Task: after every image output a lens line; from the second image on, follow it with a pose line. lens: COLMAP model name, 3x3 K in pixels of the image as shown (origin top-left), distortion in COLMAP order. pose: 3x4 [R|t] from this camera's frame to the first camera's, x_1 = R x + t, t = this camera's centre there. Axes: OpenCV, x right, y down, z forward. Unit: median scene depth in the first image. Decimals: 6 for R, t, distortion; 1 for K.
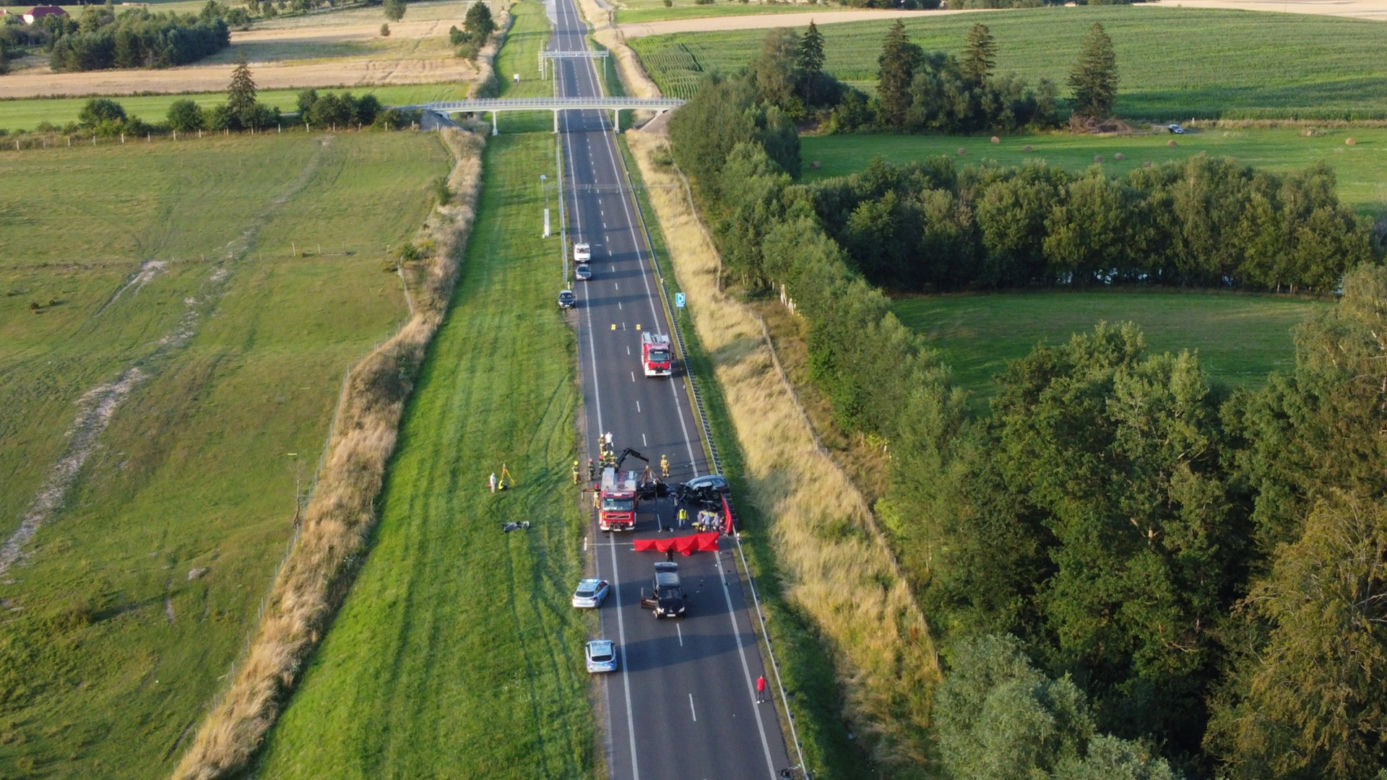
lens RADIAL K [[2099.2, 0, 693.5], [0, 2099.2, 390.0], [0, 0, 1]] dist [0.015215, -0.085987]
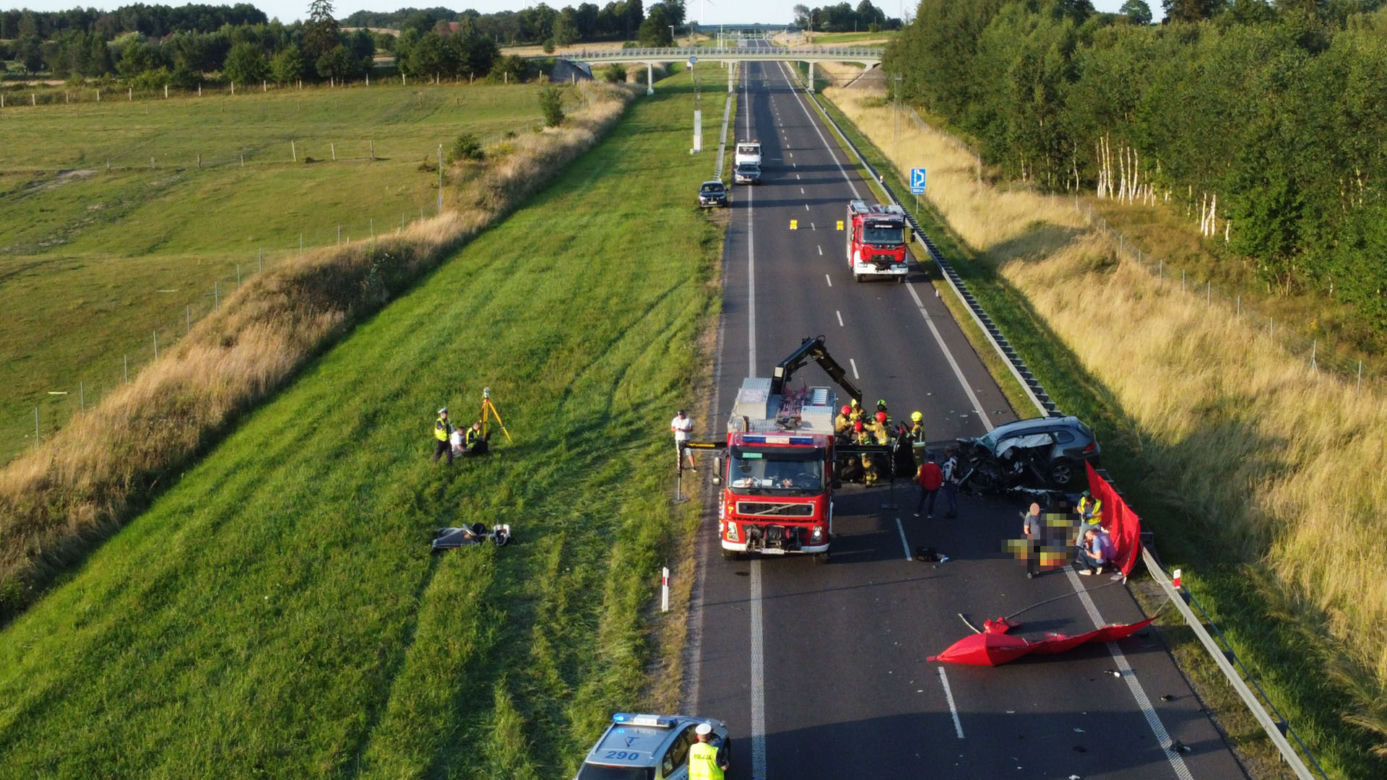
lens RADIAL K [[2099.2, 0, 693.5], [0, 2099.2, 390.0], [0, 0, 1]] dist [0.015215, -0.085987]
pose [[0.995602, 0.018571, -0.091827, -0.017233], [-0.023124, 0.998542, -0.048771, 0.050465], [0.090788, 0.050680, 0.994580, 0.595066]]
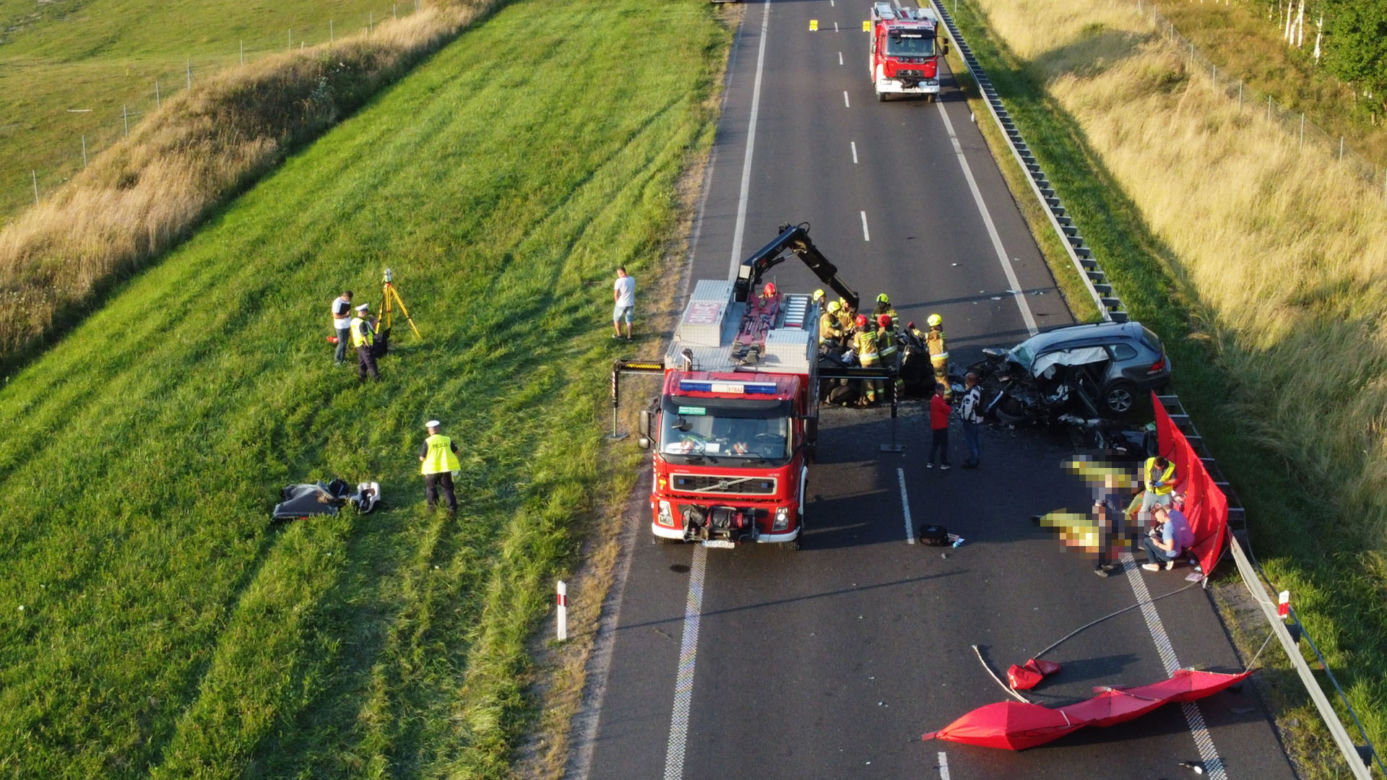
lens RADIAL K [[2099.2, 0, 693.5], [0, 2099.2, 390.0], [0, 0, 1]] dist [0.015215, -0.085987]
pose [[0.993272, 0.031417, -0.111465, -0.012470], [-0.025013, 0.997980, 0.058389, 0.032056], [0.113074, -0.055208, 0.992052, 0.672159]]
